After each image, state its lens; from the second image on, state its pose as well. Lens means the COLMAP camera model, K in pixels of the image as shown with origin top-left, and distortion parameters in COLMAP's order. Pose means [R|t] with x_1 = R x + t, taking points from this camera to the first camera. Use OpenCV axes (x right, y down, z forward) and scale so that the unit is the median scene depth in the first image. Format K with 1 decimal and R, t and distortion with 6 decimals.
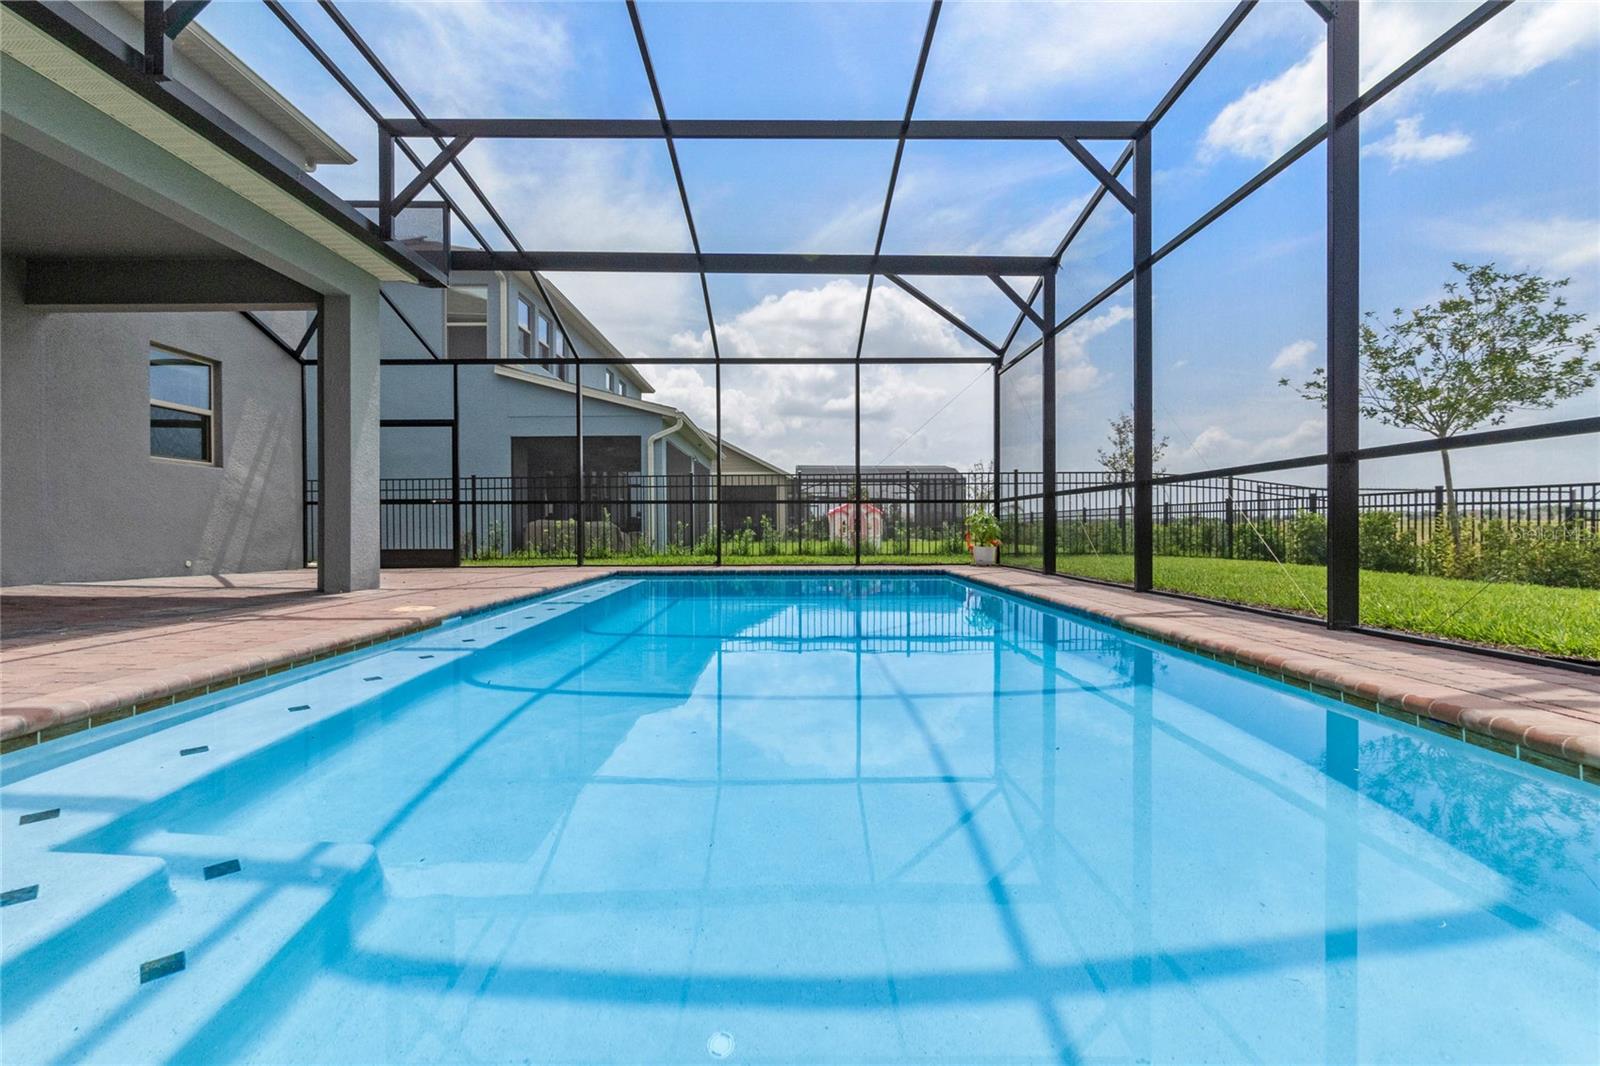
lens RADIAL K [[701.8, 0, 800.0], [0, 701.8, 533.0], [0, 0, 1]] dist [-0.001563, 0.000101]
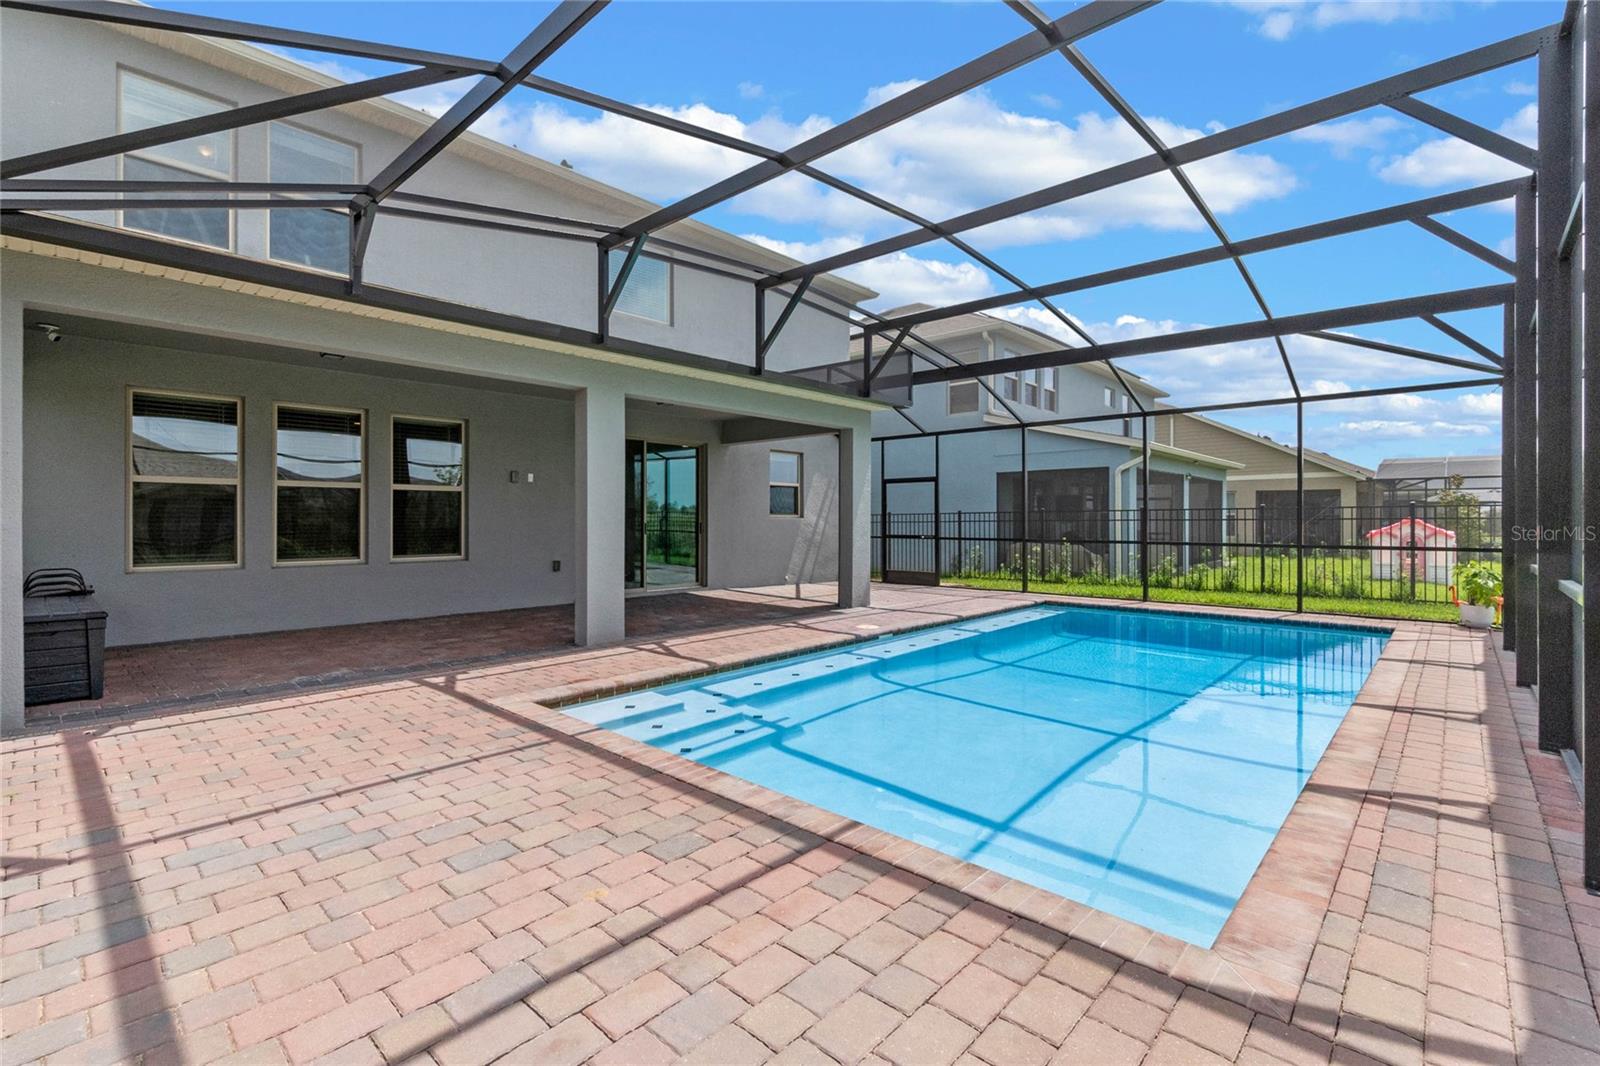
lens RADIAL K [[714.0, 0, 759.9], [0, 714.0, 520.3], [0, 0, 1]] dist [-0.014122, -0.000270]
pose [[0.708274, 0.001776, -0.705935, 0.261231], [-0.009484, 0.999931, -0.007000, -0.072729], [0.705874, 0.011652, 0.708242, -0.230001]]
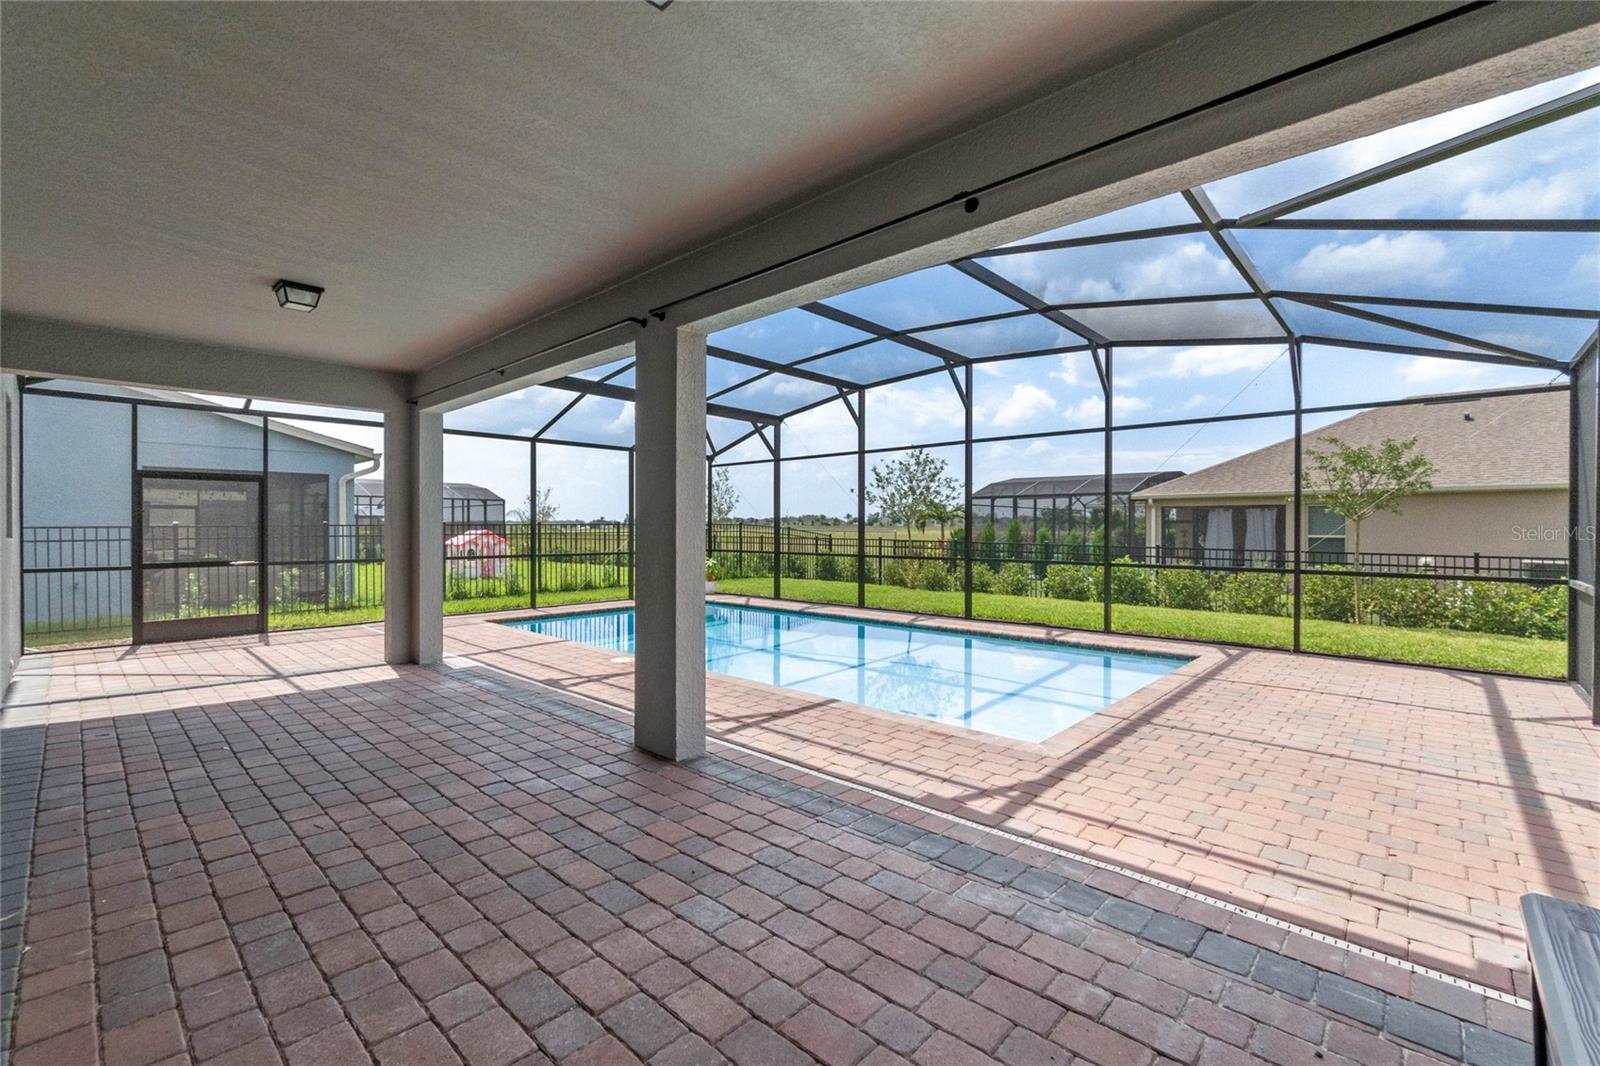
lens RADIAL K [[692.0, 0, 800.0], [0, 692.0, 533.0], [0, 0, 1]] dist [0.008626, 0.000348]
pose [[0.687576, -0.006532, 0.726083, -0.724105], [0.008640, 0.999962, 0.000815, -0.089219], [-0.726061, 0.005713, 0.687606, -0.186554]]
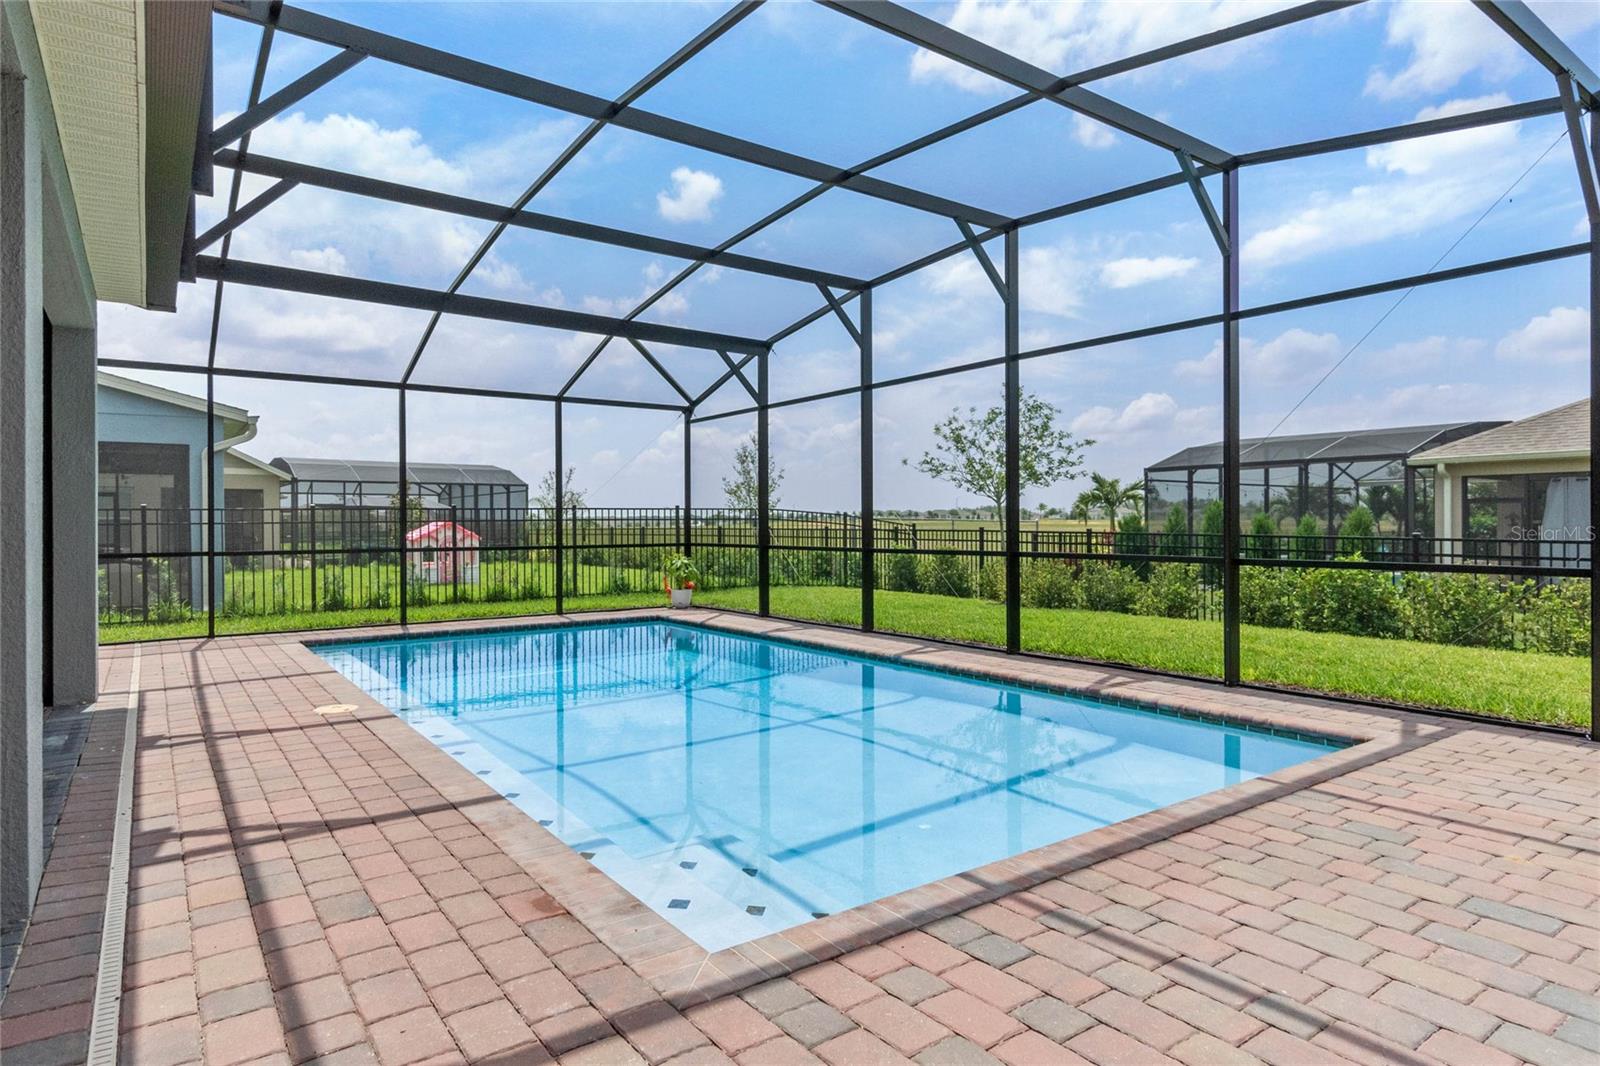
lens RADIAL K [[904.3, 0, 800.0], [0, 904.3, 533.0], [0, 0, 1]] dist [0.003482, -0.000653]
pose [[0.819423, -0.011209, 0.573080, -0.388264], [0.013098, 0.999914, 0.000829, -0.067282], [-0.573039, 0.006827, 0.819499, -0.215487]]
